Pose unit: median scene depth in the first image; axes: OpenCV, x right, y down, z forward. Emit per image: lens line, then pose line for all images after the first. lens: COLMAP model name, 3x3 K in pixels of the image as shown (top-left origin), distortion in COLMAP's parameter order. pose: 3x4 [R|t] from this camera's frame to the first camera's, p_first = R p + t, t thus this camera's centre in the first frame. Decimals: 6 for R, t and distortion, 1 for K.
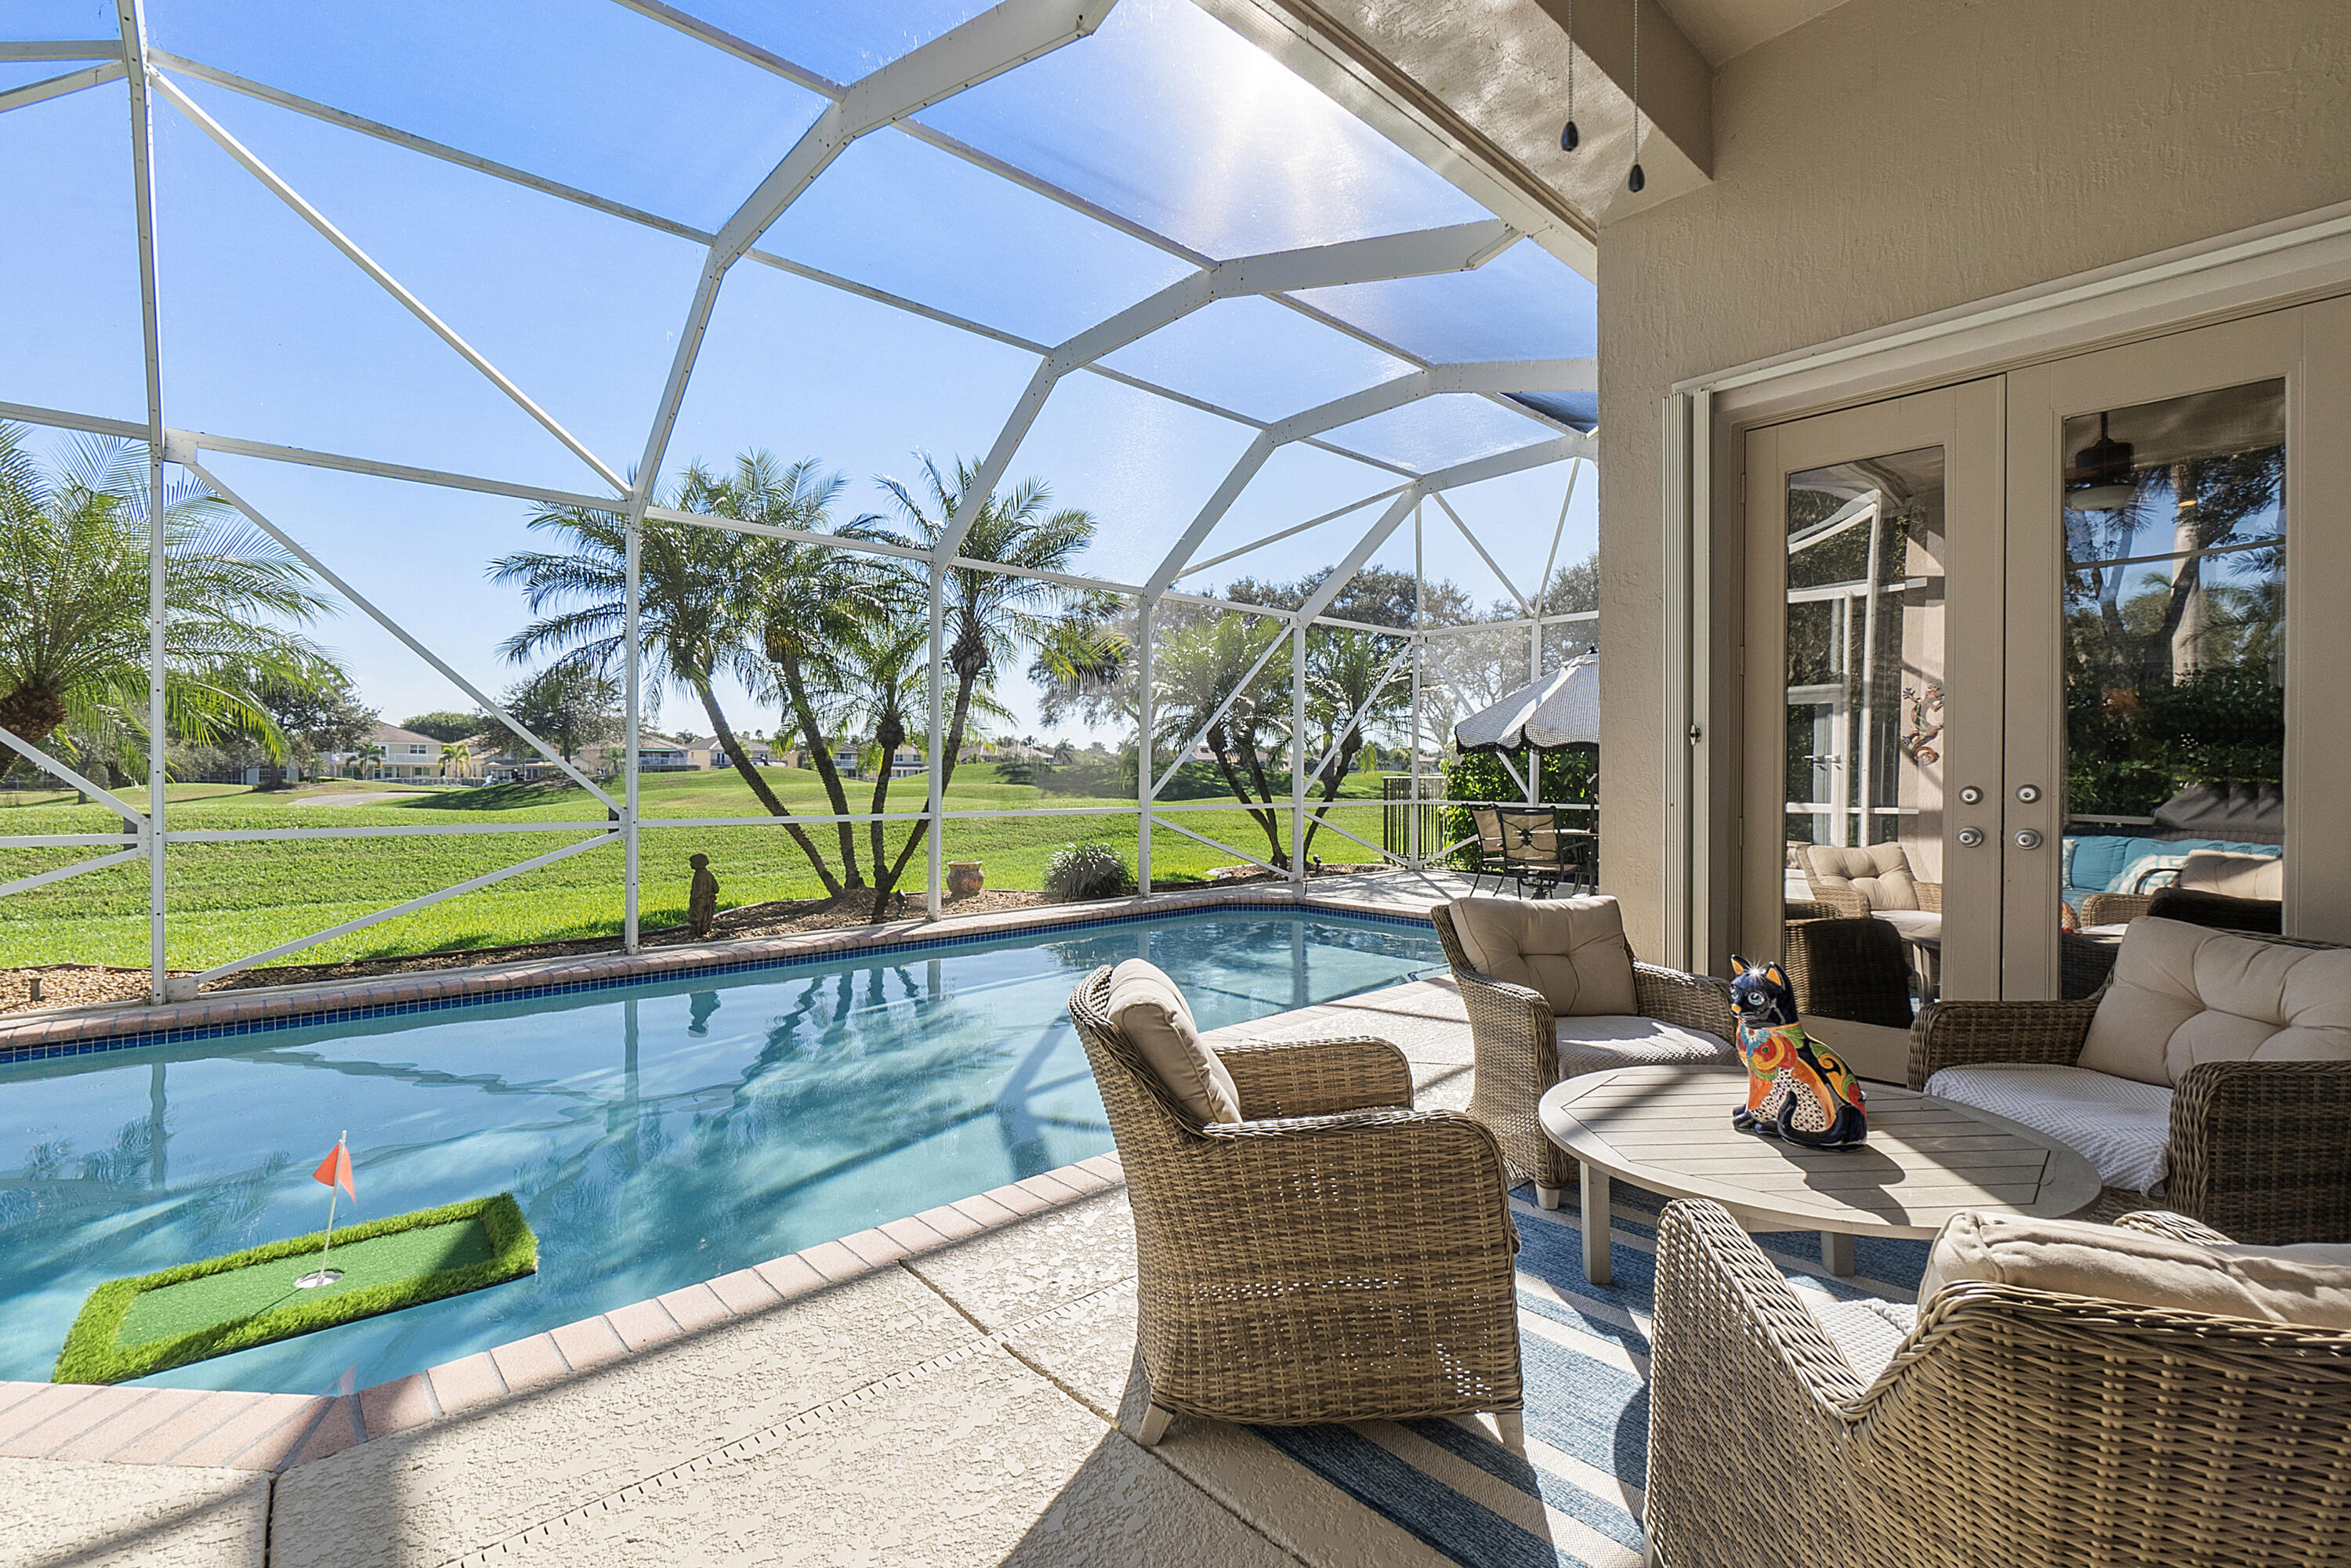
lens RADIAL K [[1025.3, 0, 1174.1], [0, 1025.3, 776.0], [0, 0, 1]] dist [-0.007244, 0.000497]
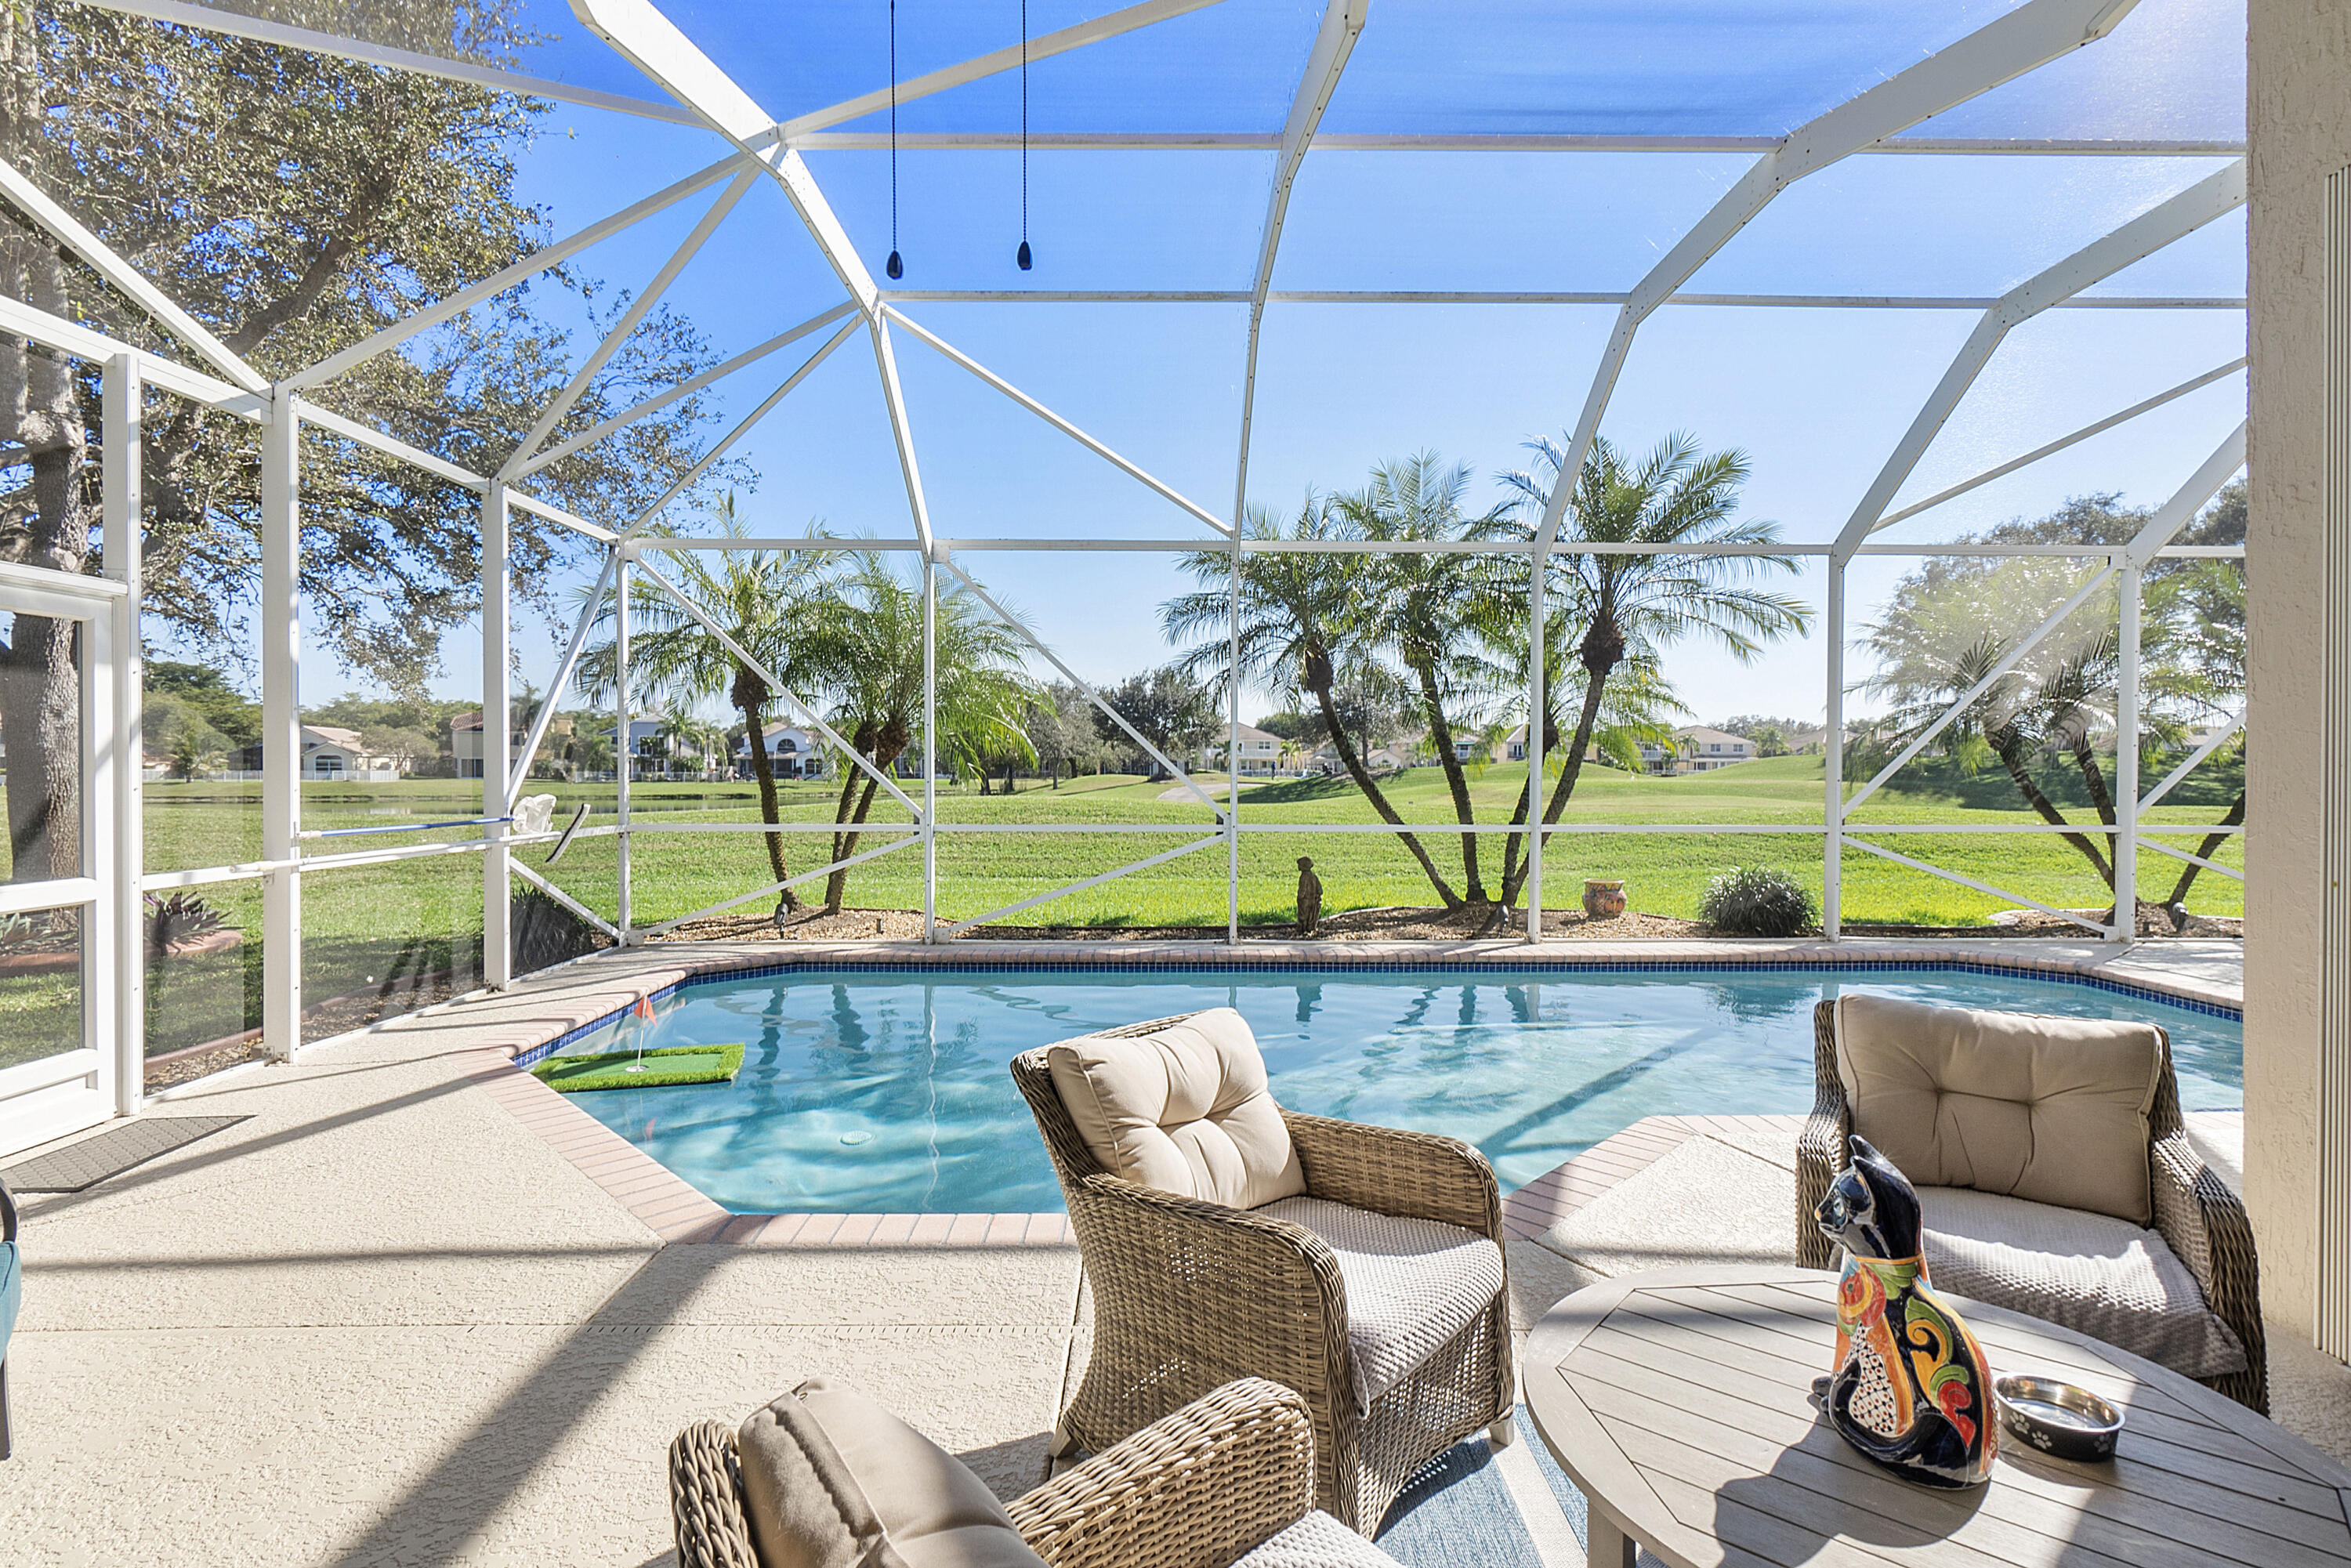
lens RADIAL K [[1101.5, 0, 1175.5], [0, 1101.5, 784.0], [0, 0, 1]] dist [-0.011589, -0.000372]
pose [[0.743889, 0.011955, -0.668196, 0.202340], [-0.002104, 0.999877, 0.015546, -0.017991], [0.668300, -0.010159, 0.743823, 0.054410]]
